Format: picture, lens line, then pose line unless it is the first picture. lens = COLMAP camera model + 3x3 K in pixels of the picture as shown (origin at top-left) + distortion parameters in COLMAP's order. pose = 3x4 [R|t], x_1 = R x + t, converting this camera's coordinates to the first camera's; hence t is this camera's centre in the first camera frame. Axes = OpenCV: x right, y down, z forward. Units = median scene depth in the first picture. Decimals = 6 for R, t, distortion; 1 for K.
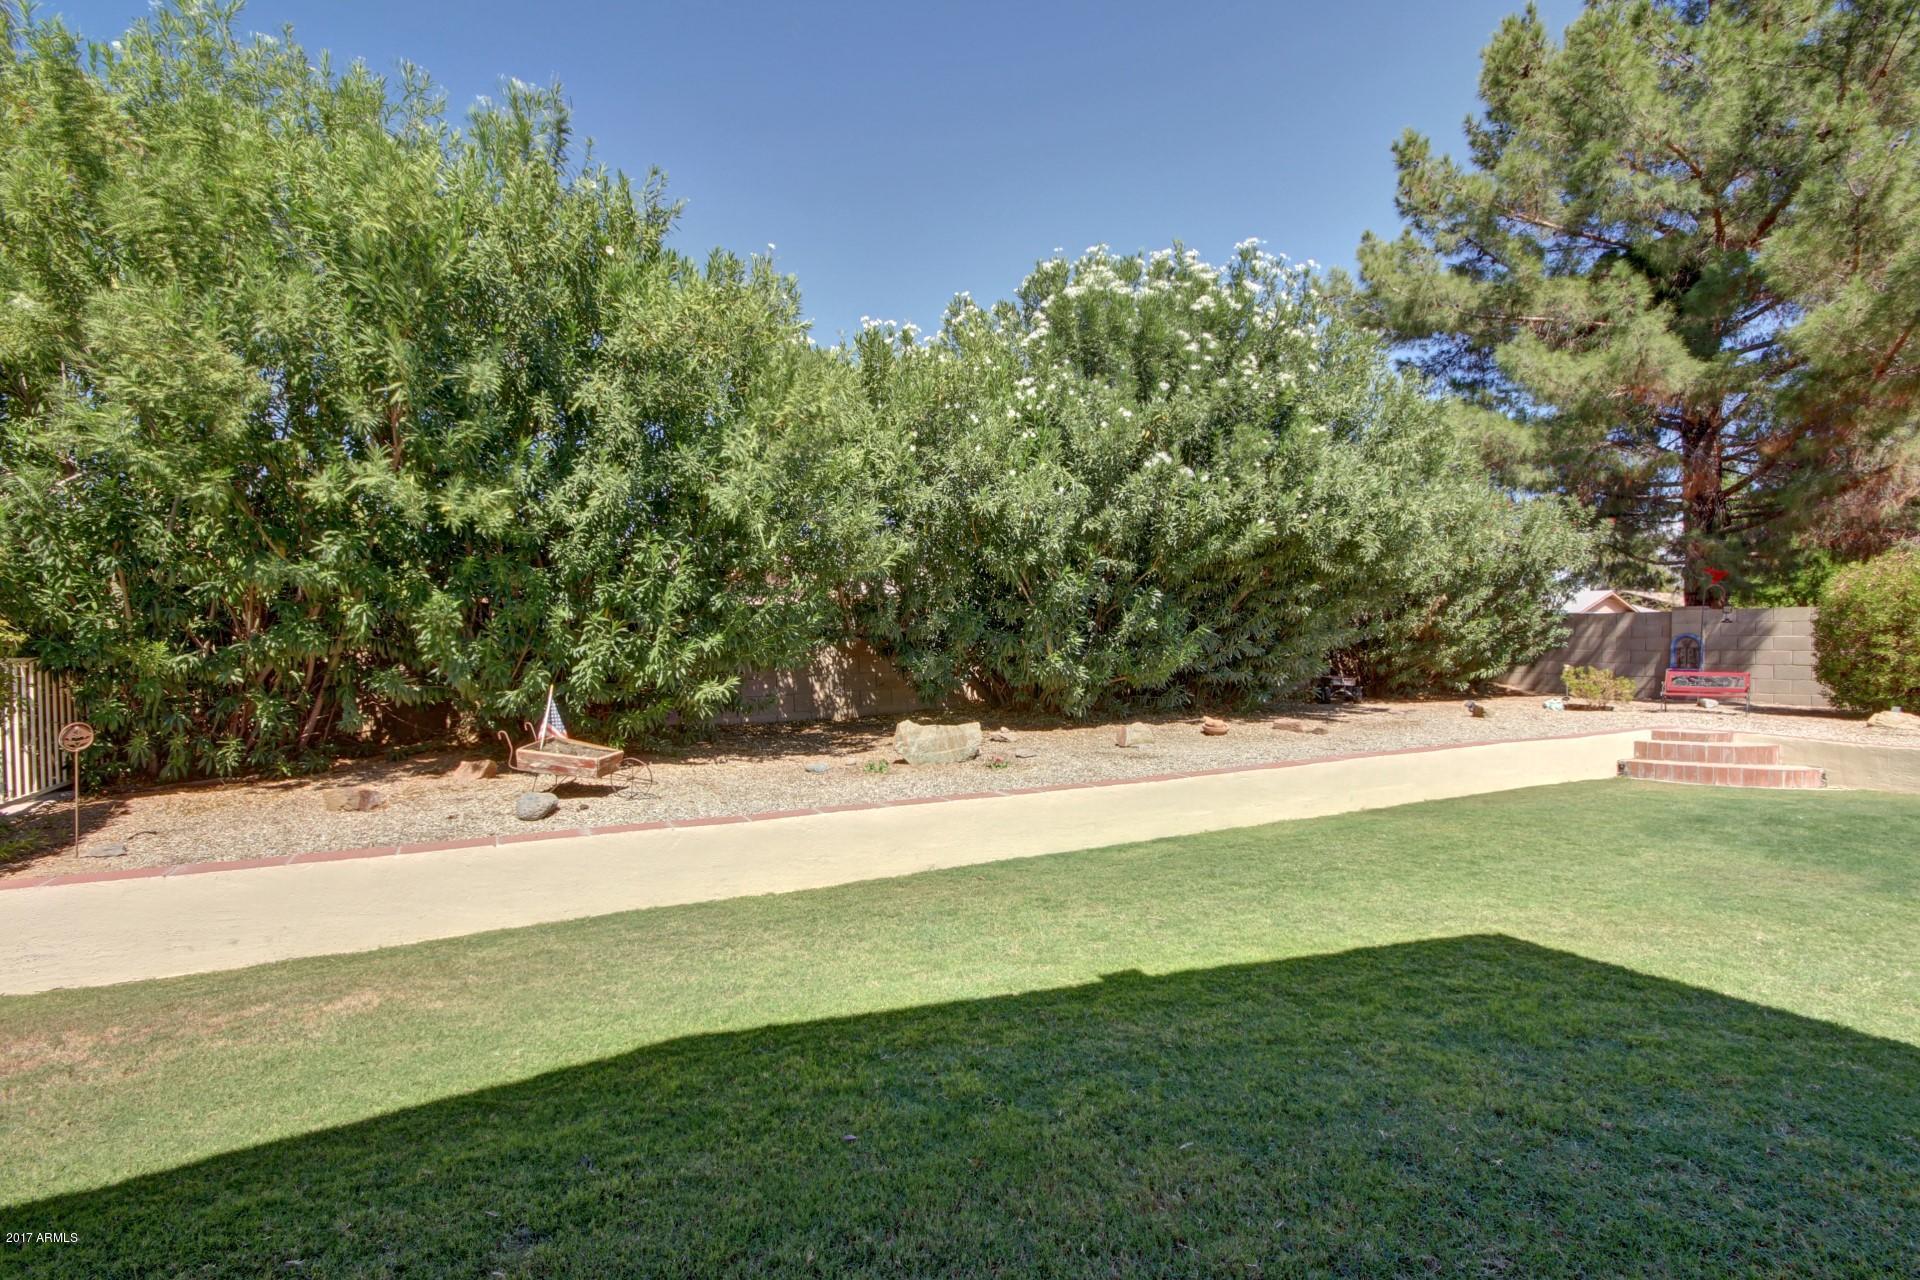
lens RADIAL K [[884.2, 0, 965.4], [0, 884.2, 648.9], [0, 0, 1]] dist [-0.000058, -0.000317]
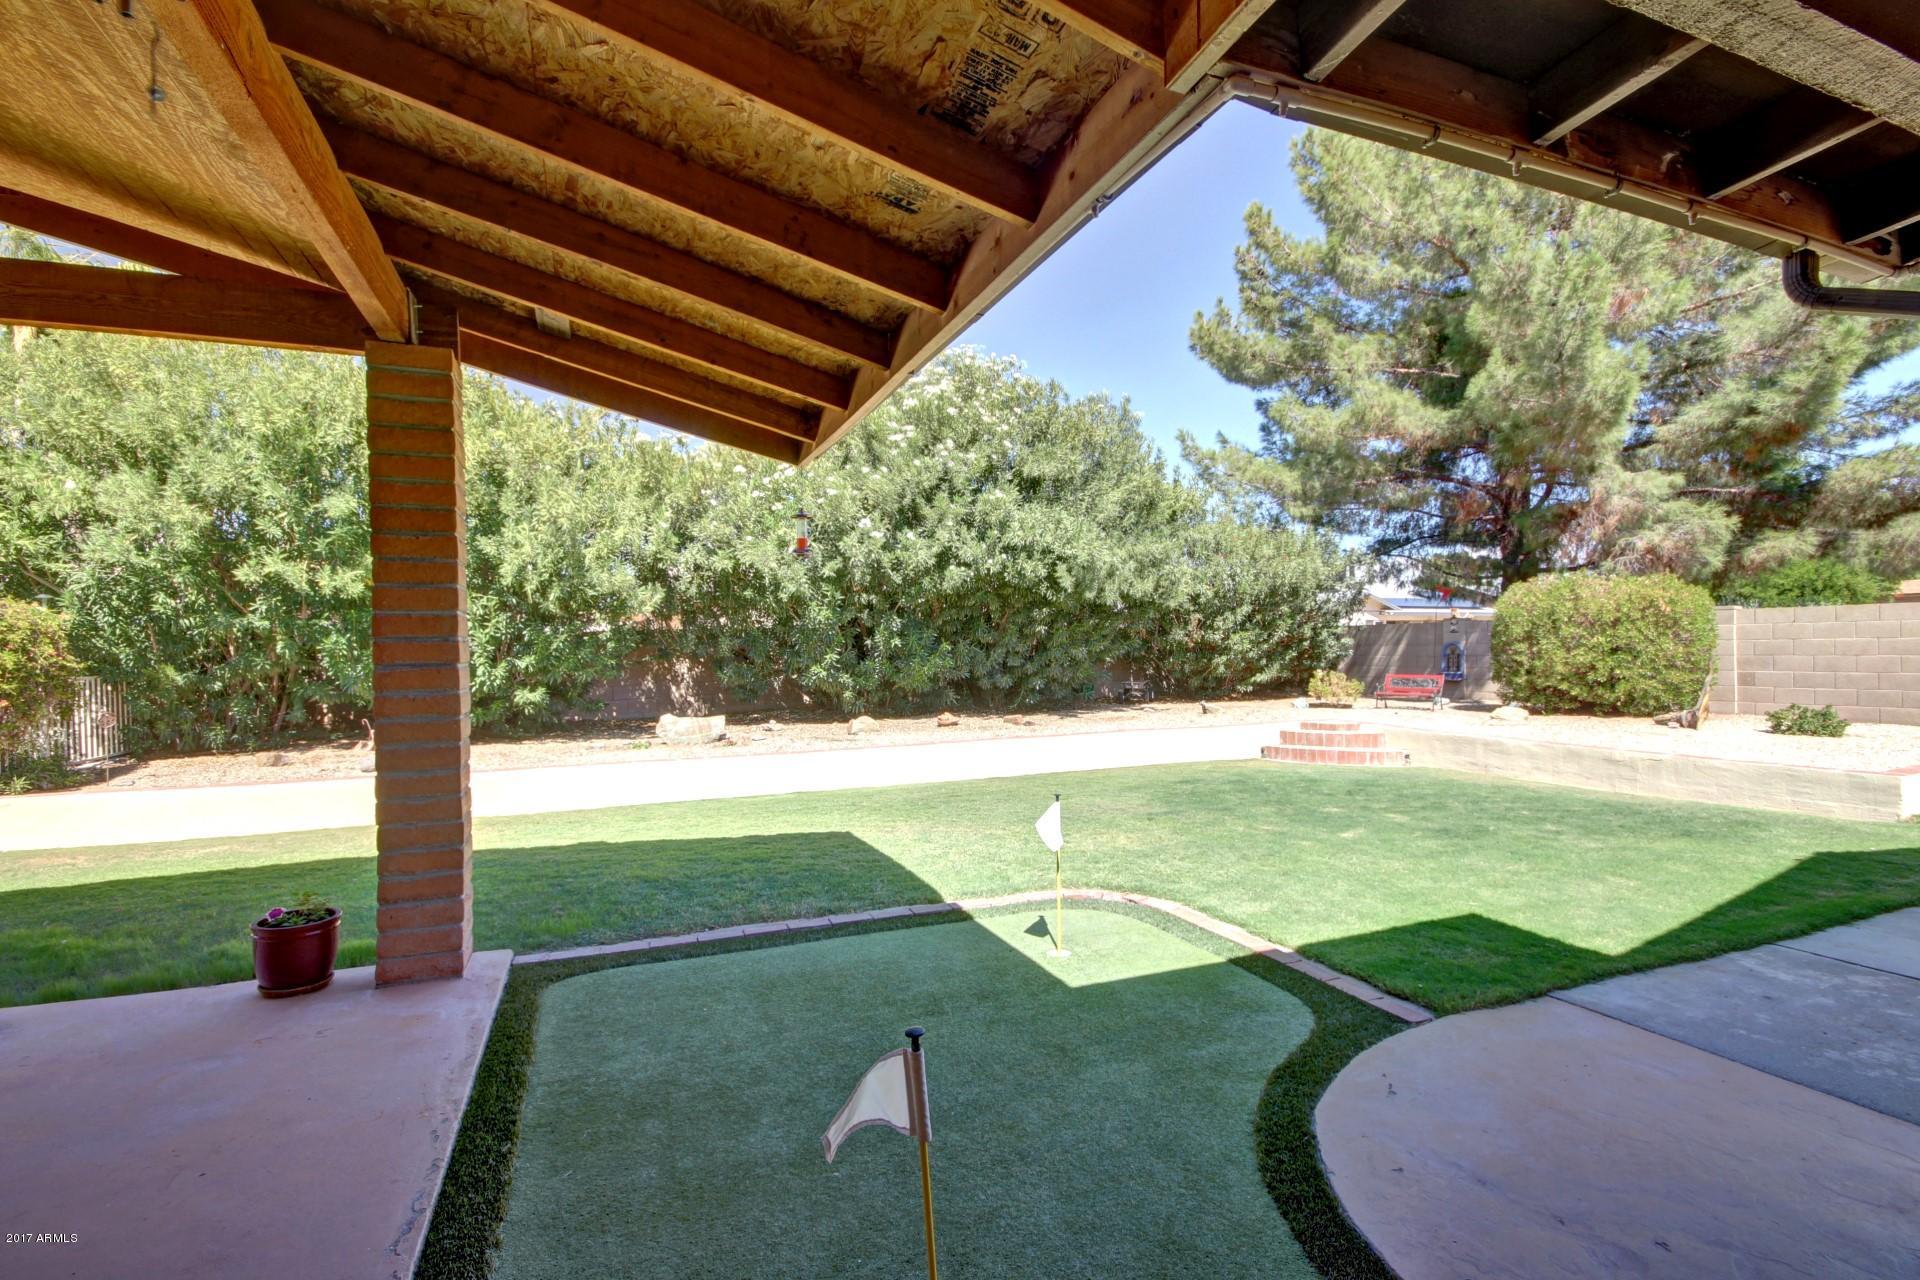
lens RADIAL K [[857.9, 0, 950.8], [0, 857.9, 650.0], [0, 0, 1]] dist [0.001507, 0.000044]
pose [[0.995515, -0.011411, -0.093908, 0.640325], [0.010484, 0.999891, -0.010353, -0.004790], [0.094016, 0.009322, 0.995527, -0.426204]]
